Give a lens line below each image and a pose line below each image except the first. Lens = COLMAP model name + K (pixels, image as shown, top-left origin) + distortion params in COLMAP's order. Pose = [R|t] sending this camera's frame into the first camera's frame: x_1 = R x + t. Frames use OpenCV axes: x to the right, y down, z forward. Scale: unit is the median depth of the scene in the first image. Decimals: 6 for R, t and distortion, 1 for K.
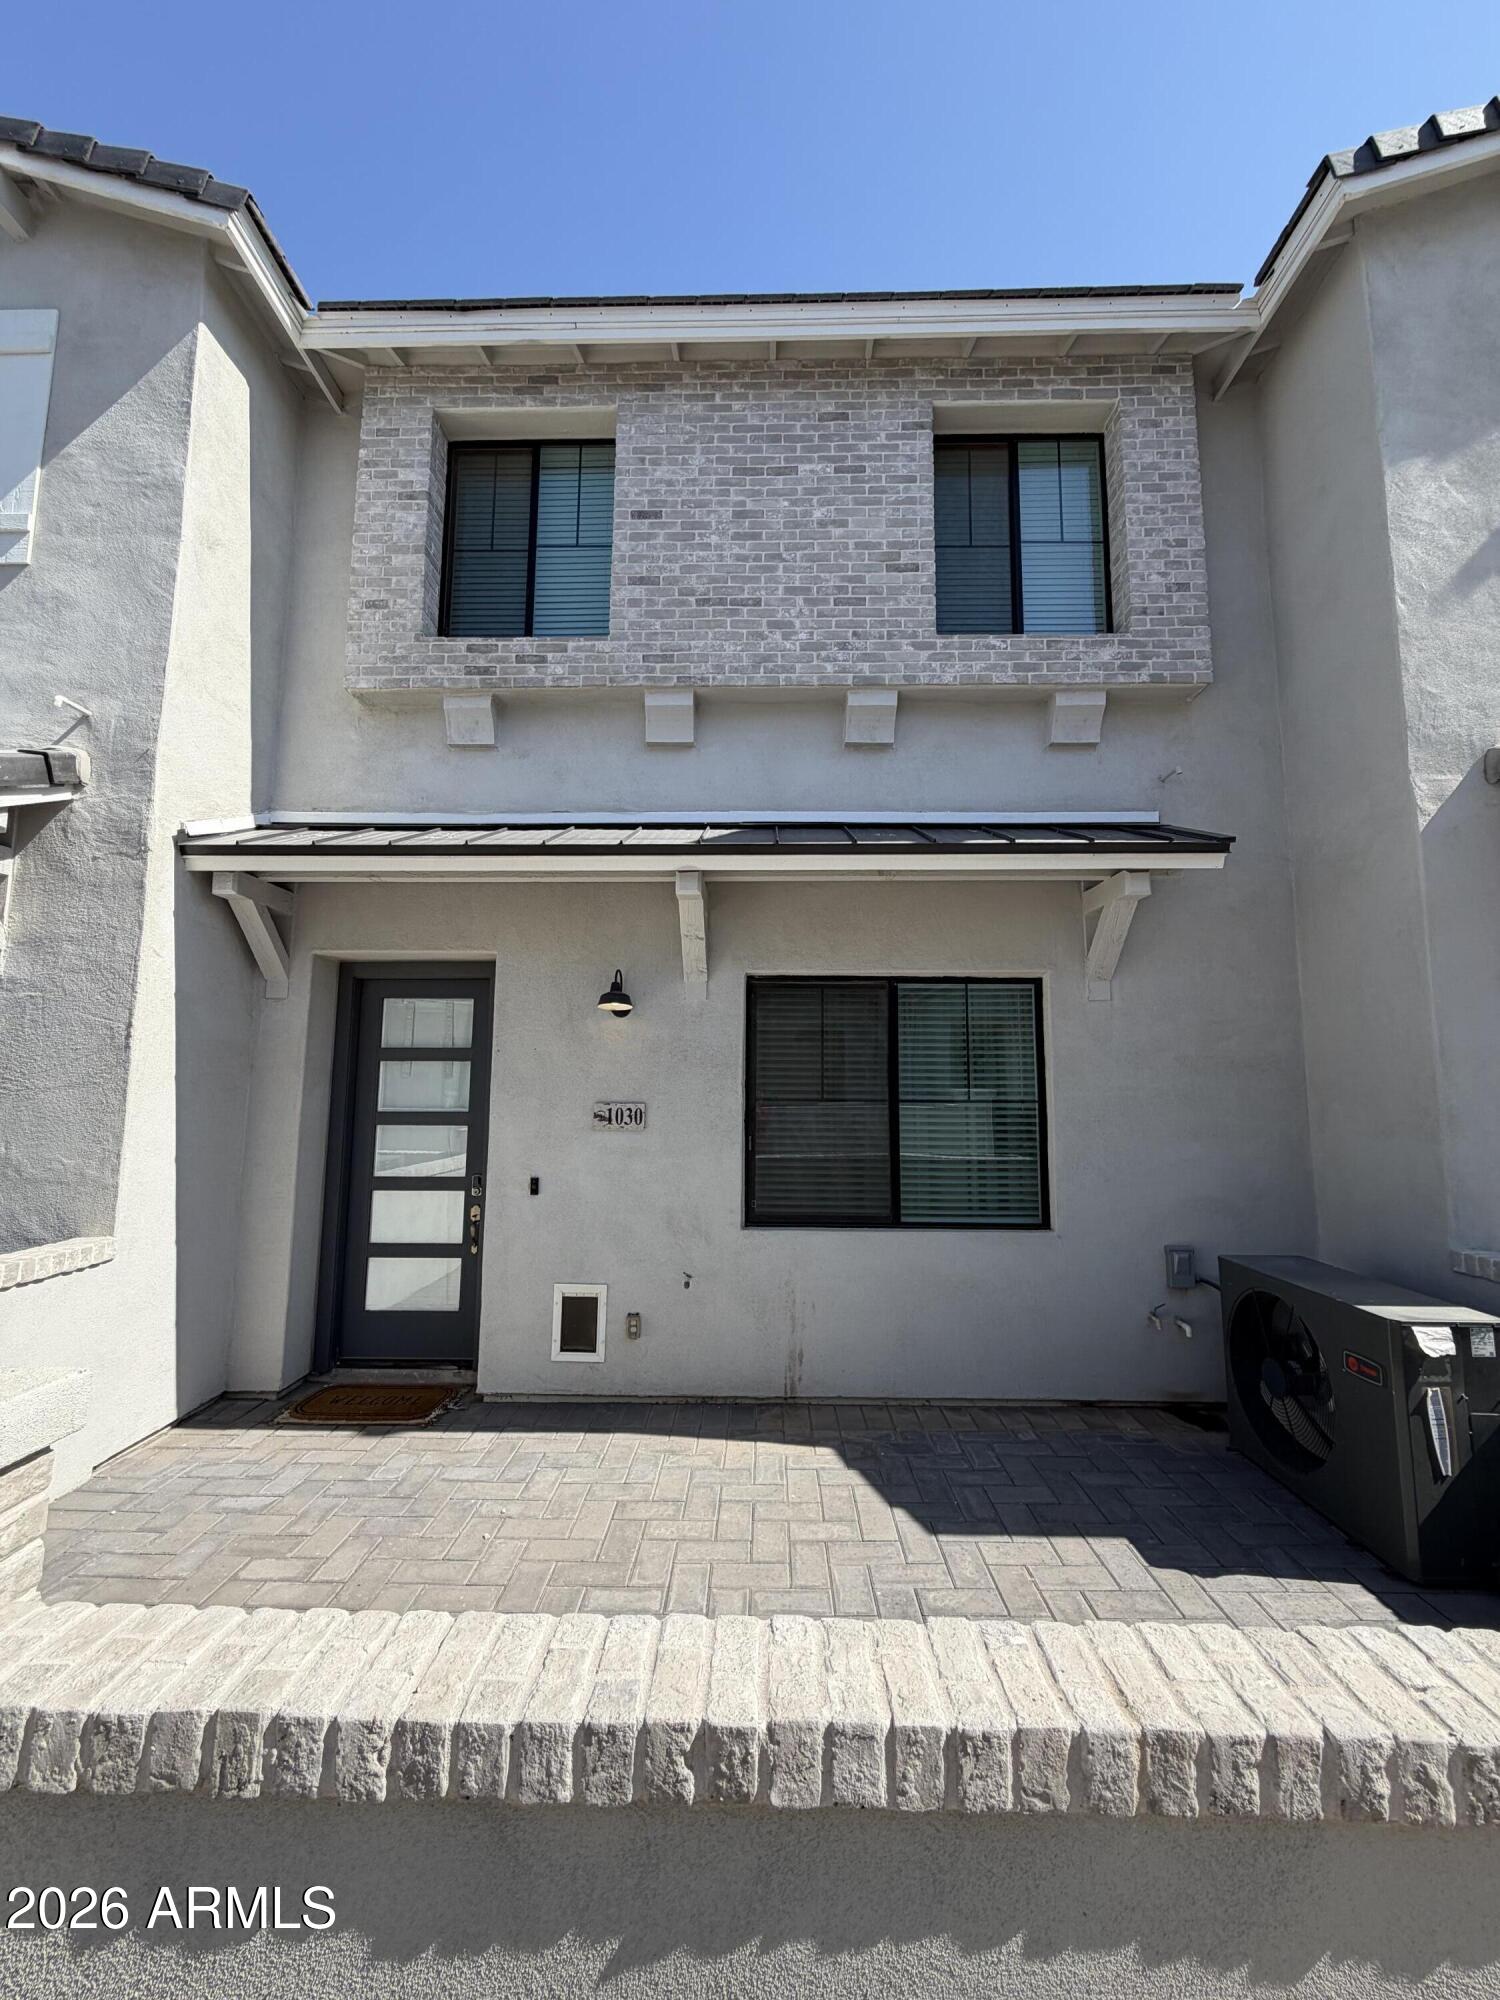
lens RADIAL K [[801.4, 0, 750.0], [0, 801.4, 1000.0], [0, 0, 1]] dist [0.000754, 0.000413]
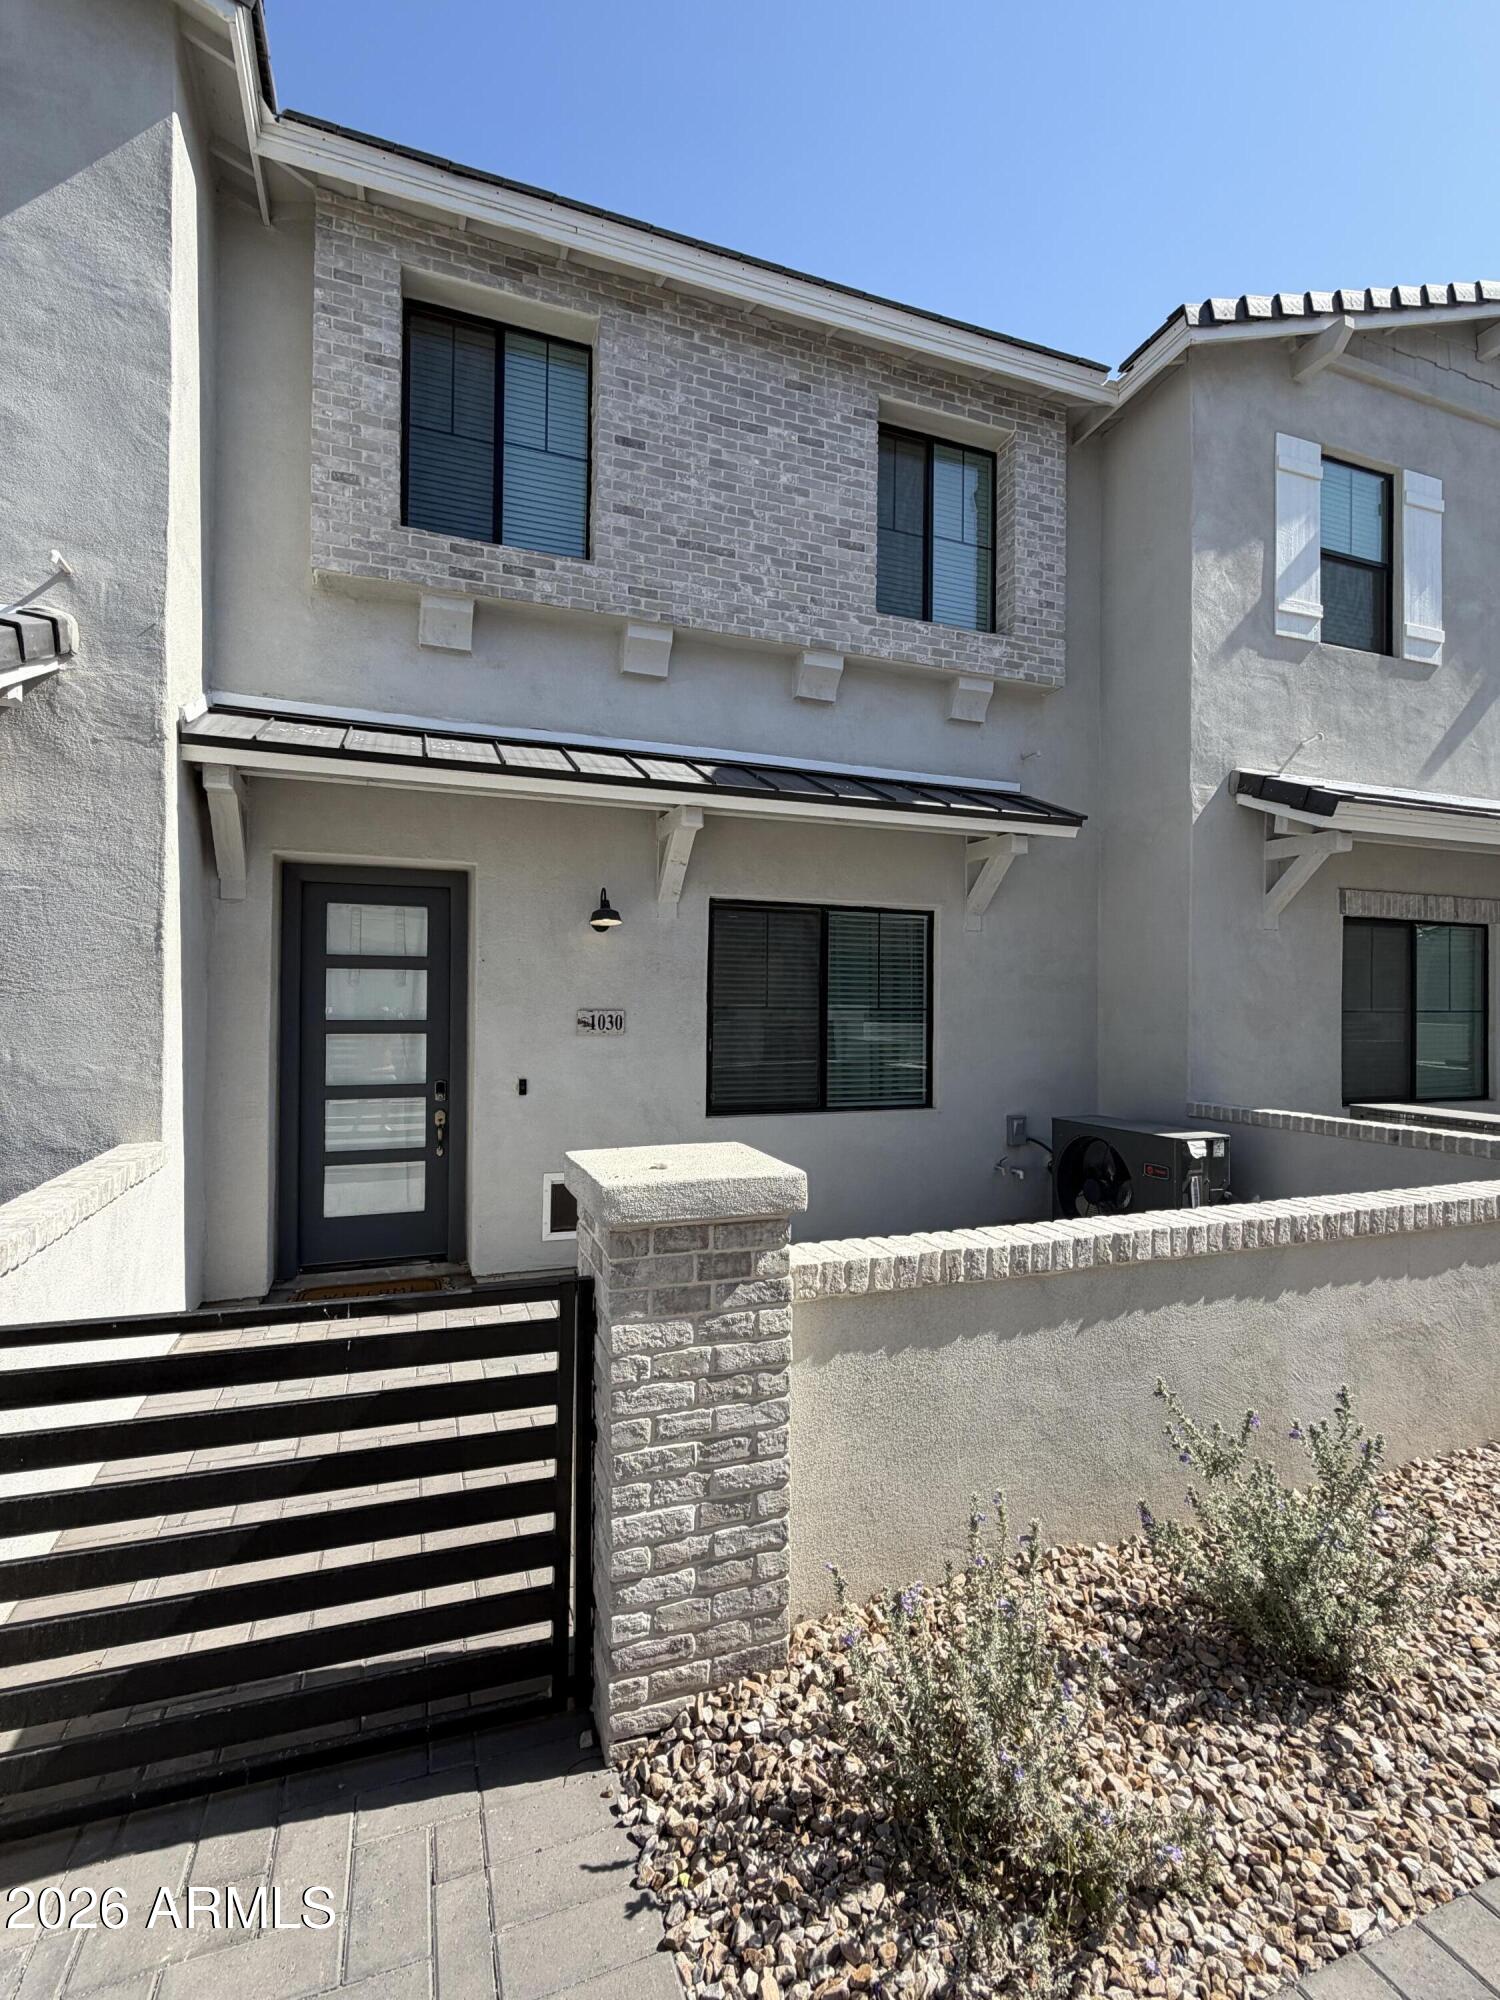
lens RADIAL K [[923.1, 0, 744.0], [0, 923.1, 1008.9], [0, 0, 1]] dist [0.002899, 0.000945]
pose [[0.928803, 0.001509, 0.370570, -0.443087], [-0.041876, 0.994014, 0.100912, -0.008917], [-0.368199, -0.109245, 0.923306, -0.234590]]
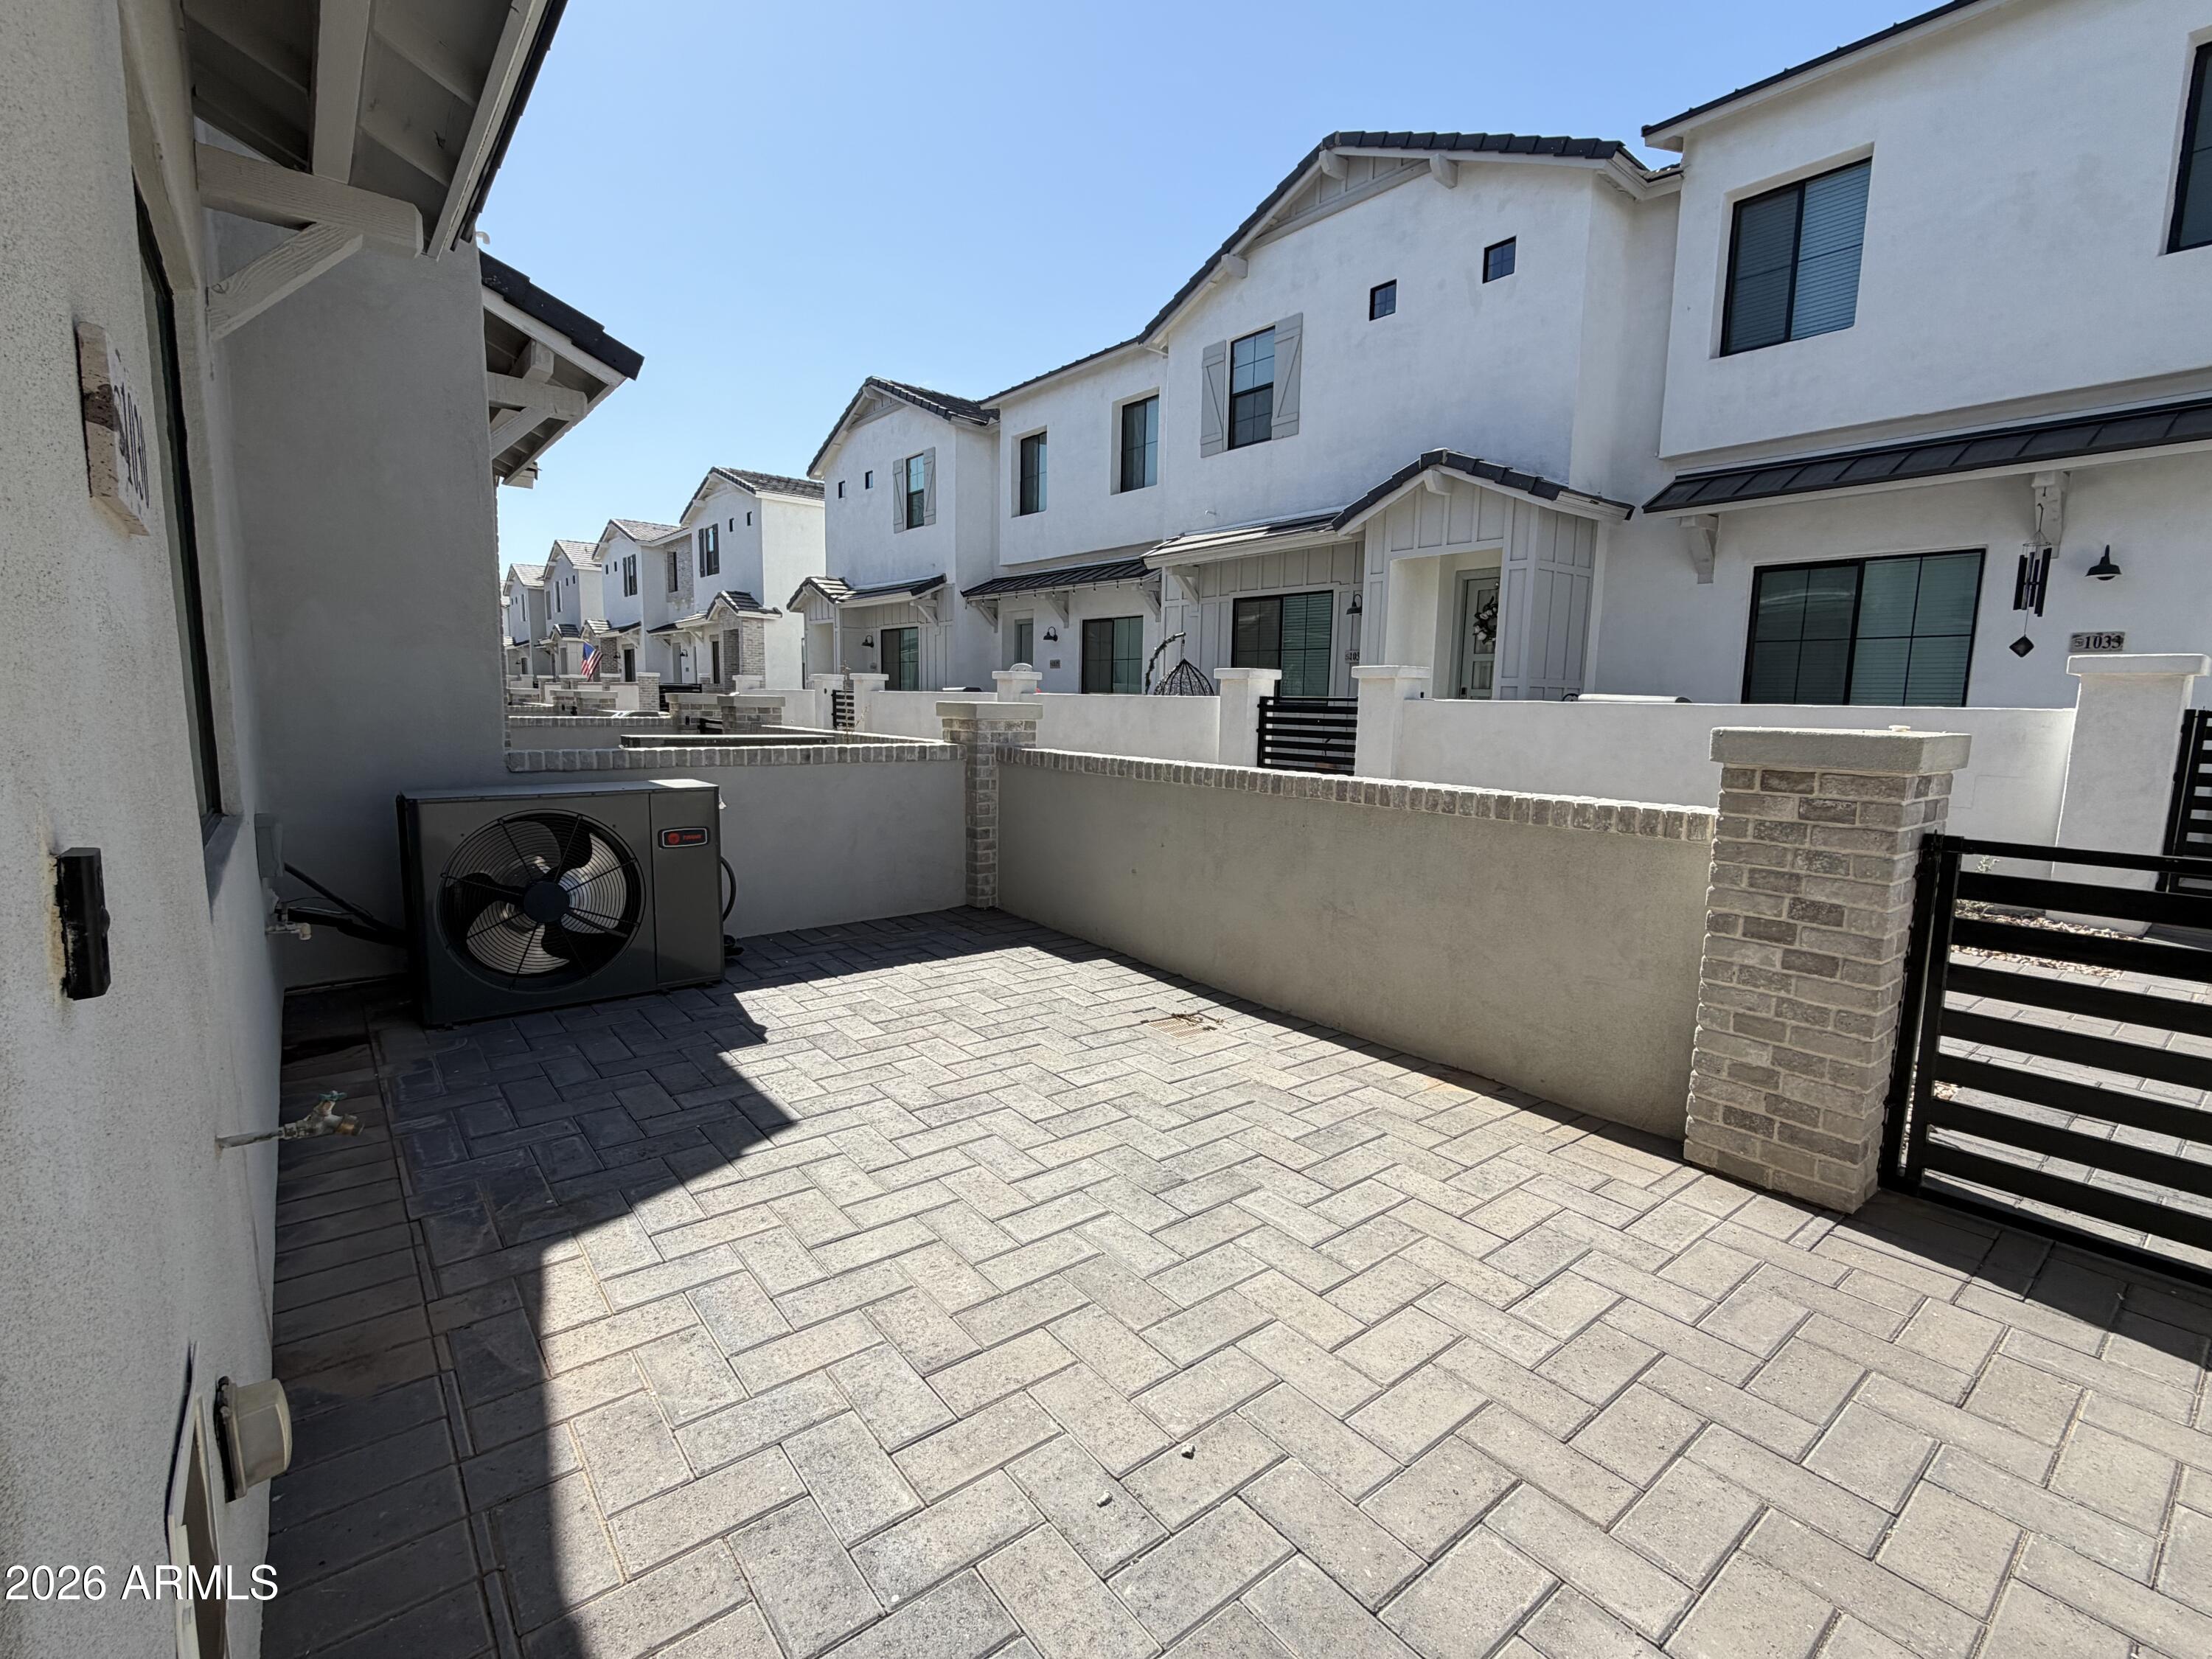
lens RADIAL K [[1021.0, 0, 1106.0], [0, 1021.0, 829.5], [0, 0, 1]] dist [0.002899, 0.000945]
pose [[-0.644969, -0.118131, 0.755023, -0.489030], [-0.107466, 0.992183, 0.063436, 0.193093], [-0.756615, -0.040225, -0.652622, 0.998544]]
